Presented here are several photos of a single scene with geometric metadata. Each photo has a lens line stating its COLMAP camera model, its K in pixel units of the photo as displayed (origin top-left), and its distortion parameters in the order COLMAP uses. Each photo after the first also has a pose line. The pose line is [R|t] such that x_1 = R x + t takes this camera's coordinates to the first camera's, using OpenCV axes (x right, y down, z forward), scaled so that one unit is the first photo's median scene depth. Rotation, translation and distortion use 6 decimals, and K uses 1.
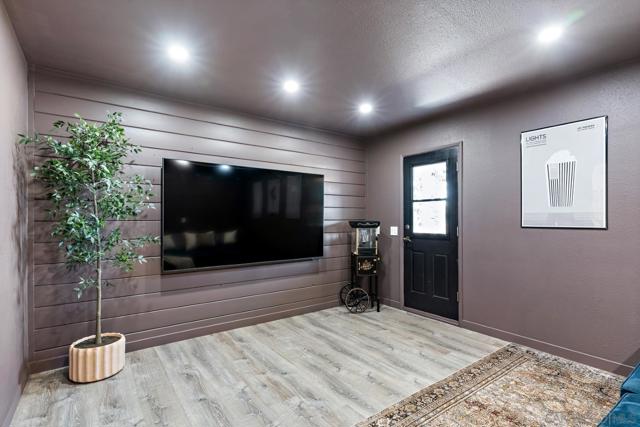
lens RADIAL K [[307.5, 0, 319.4], [0, 307.5, 217.6], [0, 0, 1]] dist [0.002232, -0.000819]
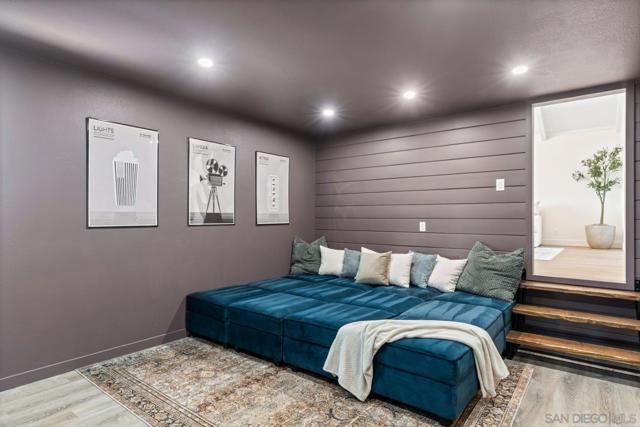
lens RADIAL K [[350.9, 0, 319.5], [0, 350.9, 213.0], [0, 0, 1]] dist [-0.005376, -0.000080]
pose [[-0.282454, 0.010890, 0.959219, -0.520778], [-0.003812, 0.999915, -0.012475, -0.000237], [-0.959273, -0.007180, -0.282389, 0.744052]]
